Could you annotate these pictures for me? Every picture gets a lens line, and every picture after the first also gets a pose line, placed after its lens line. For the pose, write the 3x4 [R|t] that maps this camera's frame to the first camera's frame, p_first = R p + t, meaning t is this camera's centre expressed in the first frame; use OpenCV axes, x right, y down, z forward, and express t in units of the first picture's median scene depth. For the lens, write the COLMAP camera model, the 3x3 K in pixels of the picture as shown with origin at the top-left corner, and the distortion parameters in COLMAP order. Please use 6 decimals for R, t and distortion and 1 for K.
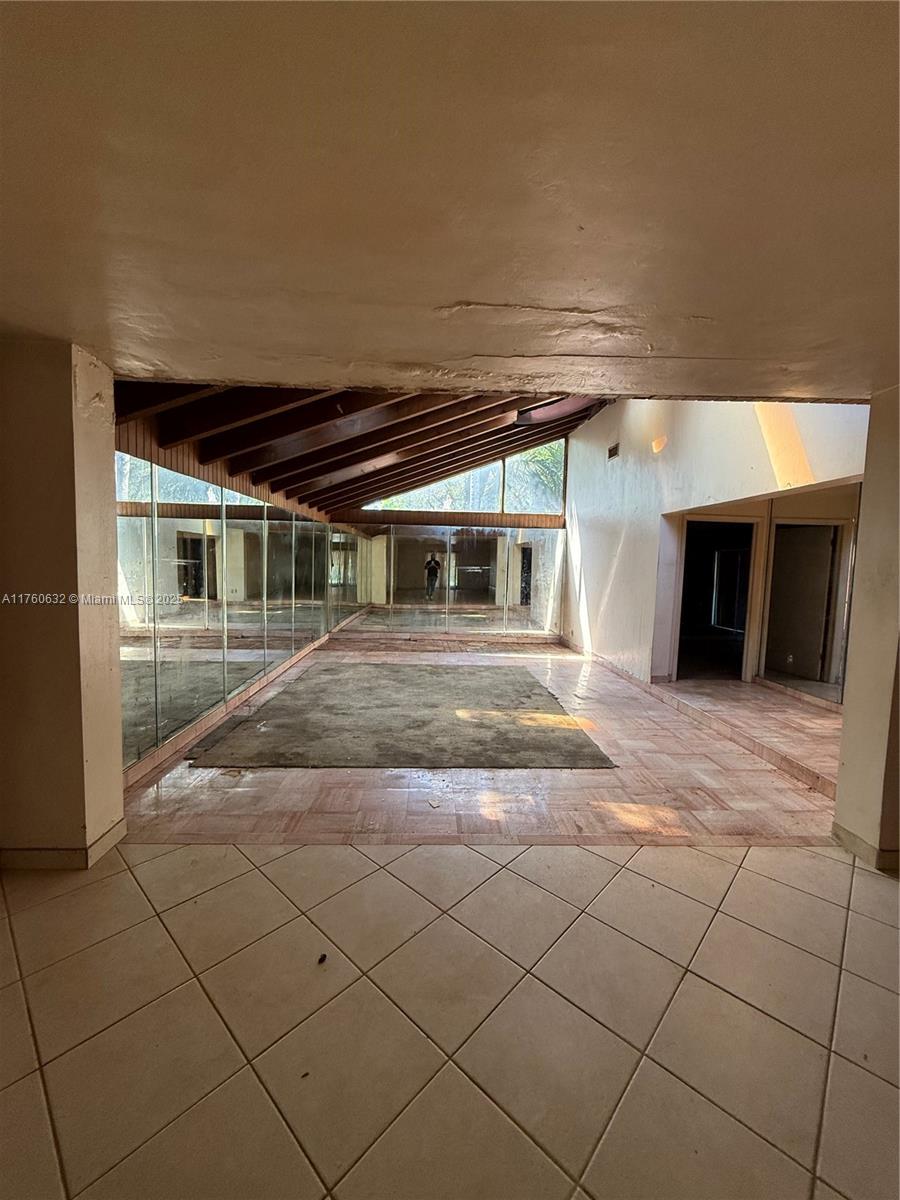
lens RADIAL K [[468.1, 0, 450.0], [0, 468.1, 600.0], [0, 0, 1]] dist [-0.000319, -0.000009]
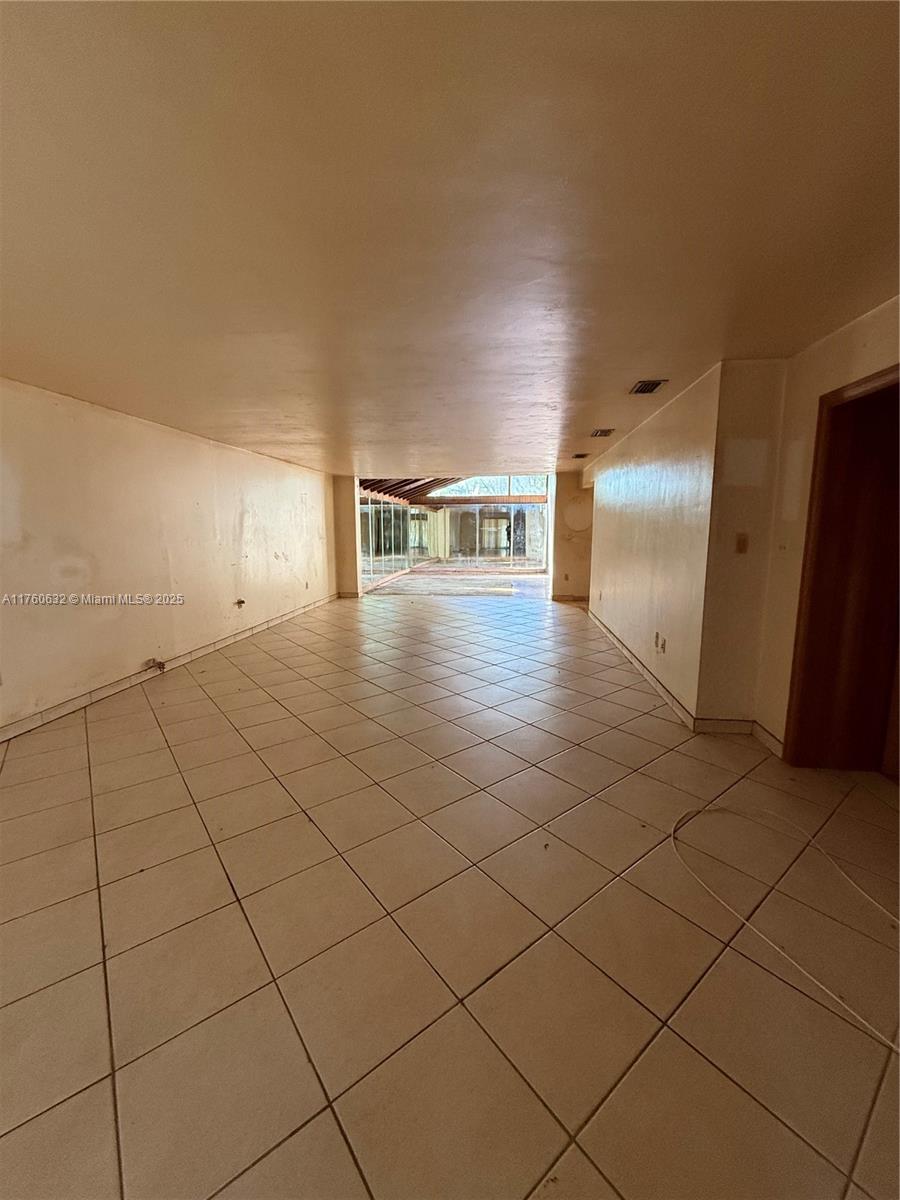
lens RADIAL K [[468.1, 0, 450.0], [0, 468.1, 600.0], [0, 0, 1]] dist [-0.000319, -0.000009]
pose [[0.986726, -0.001110, -0.162389, 0.174639], [0.012473, 0.997541, 0.068969, 0.070670], [0.161913, -0.070079, 0.984314, -0.715639]]
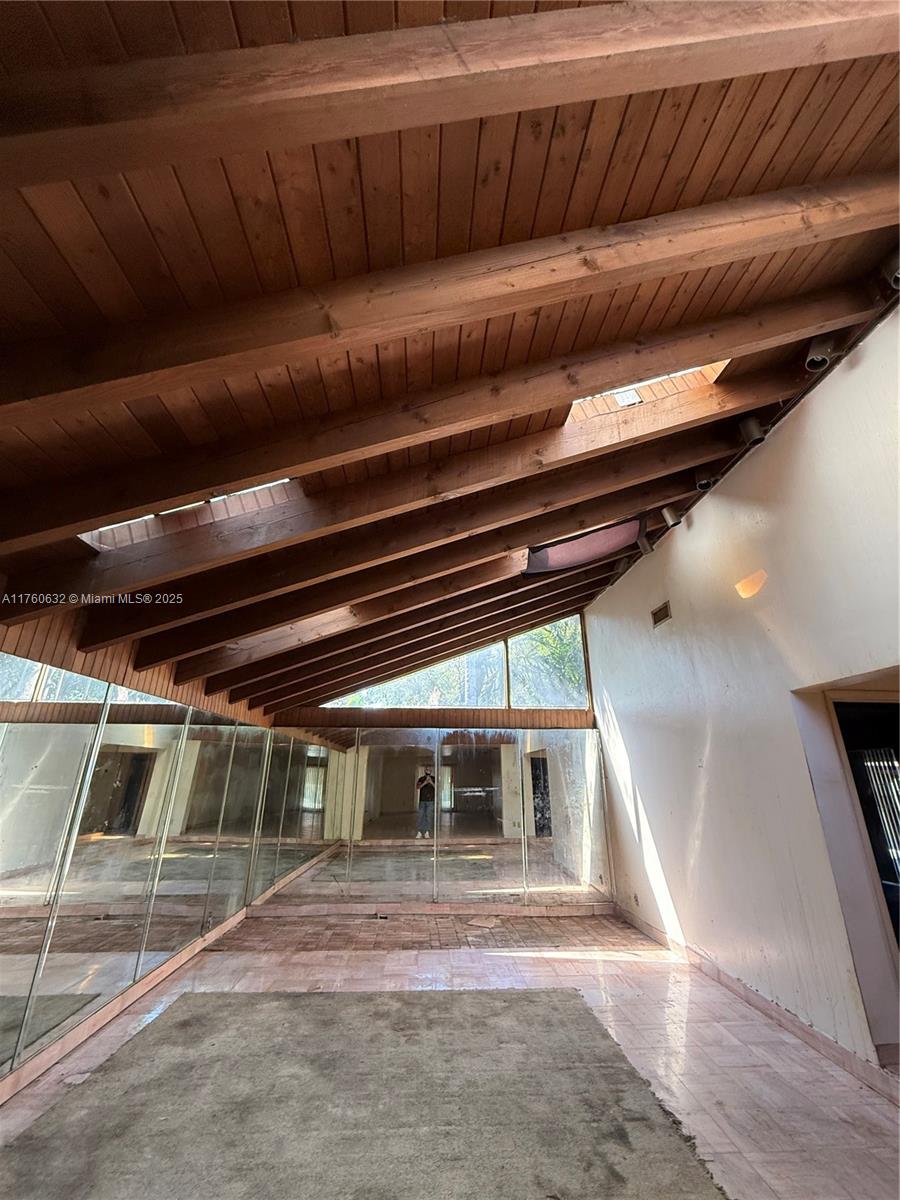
lens RADIAL K [[468.1, 0, 450.0], [0, 468.1, 600.0], [0, 0, 1]] dist [-0.000319, -0.000009]
pose [[0.999765, -0.018228, 0.011765, 0.012908], [0.021510, 0.903491, -0.428067, -0.026361], [-0.002827, 0.428219, 0.903671, 0.254847]]
